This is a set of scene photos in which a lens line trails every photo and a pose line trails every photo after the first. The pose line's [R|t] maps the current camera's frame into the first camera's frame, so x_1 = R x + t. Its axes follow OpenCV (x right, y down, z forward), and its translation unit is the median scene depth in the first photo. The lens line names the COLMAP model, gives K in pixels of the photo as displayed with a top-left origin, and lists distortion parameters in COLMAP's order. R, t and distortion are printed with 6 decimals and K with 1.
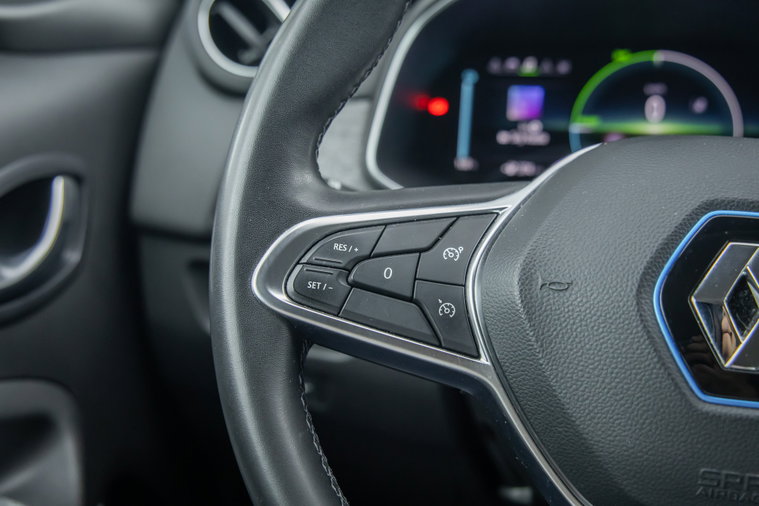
lens RADIAL K [[980.7, 0, 384.2], [0, 980.7, 253.5], [0, 0, 1]] dist [0.099025, 0.000000]
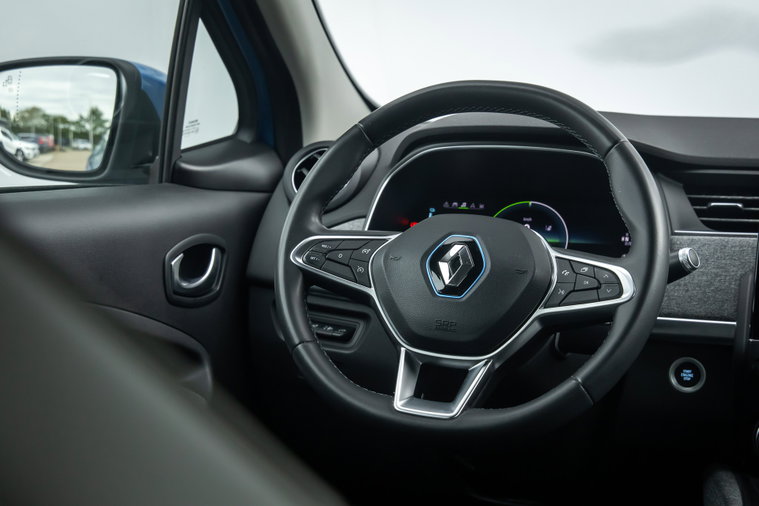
lens RADIAL K [[1342.0, 0, 385.5], [0, 1342.0, 253.6], [0, 0, 1]] dist [0.206387, 0.000000]
pose [[0.987853, 0.047770, -0.147867, 0.661258], [-0.078457, 0.974708, -0.209258, 0.764075], [0.134131, 0.218317, 0.966616, -2.513263]]
